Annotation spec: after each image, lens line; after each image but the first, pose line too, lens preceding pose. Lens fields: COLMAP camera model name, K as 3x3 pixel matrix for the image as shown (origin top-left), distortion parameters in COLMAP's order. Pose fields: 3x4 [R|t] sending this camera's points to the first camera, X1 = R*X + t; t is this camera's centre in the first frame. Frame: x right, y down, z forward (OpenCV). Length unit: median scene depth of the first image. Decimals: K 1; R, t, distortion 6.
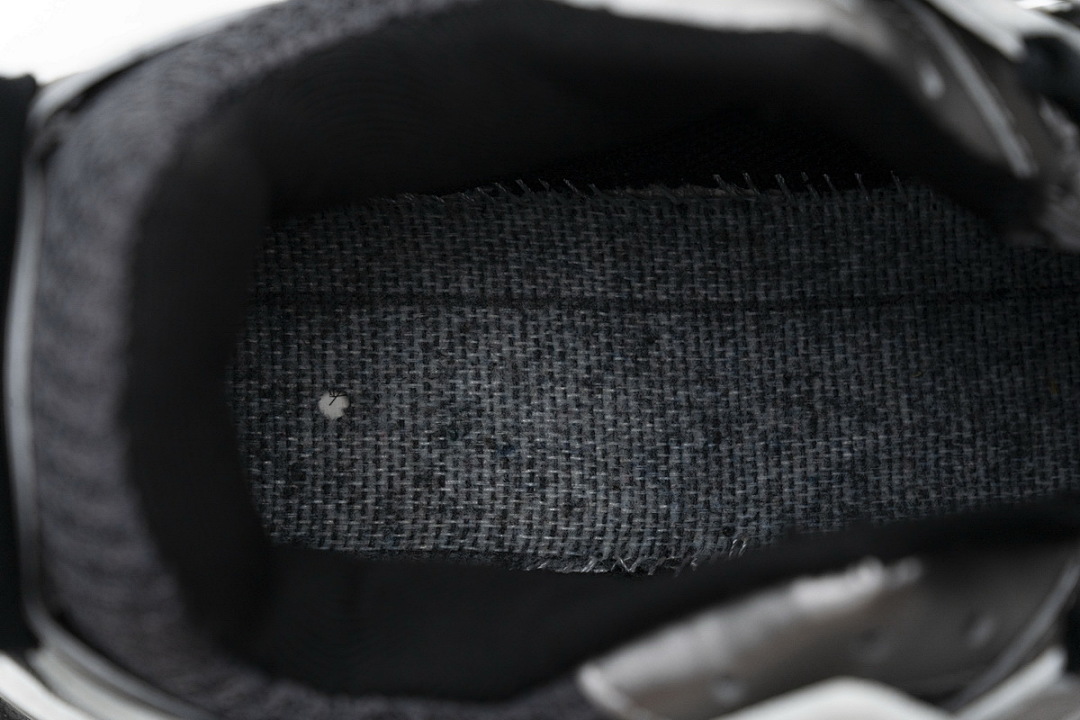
lens RADIAL K [[2233.6, 0, 541.9], [0, 2233.6, 364.6], [0, 0, 1]] dist [0.024730, 0.000000]
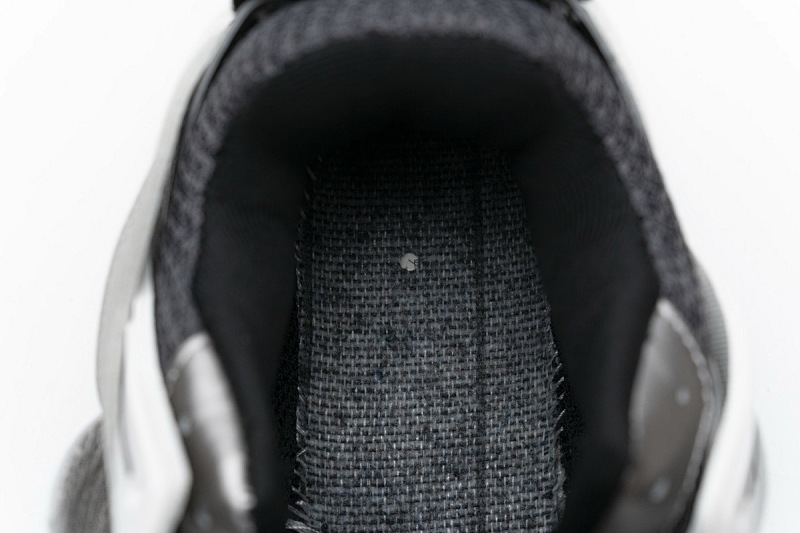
lens RADIAL K [[1654.5, 0, 402.2], [0, 1654.5, 264.8], [0, 0, 1]] dist [0.024730, 0.000000]
pose [[0.010042, 0.956632, -0.291126, 0.232919], [-0.997039, 0.031778, 0.070030, -0.055536], [0.076244, 0.289560, 0.954118, -0.063580]]
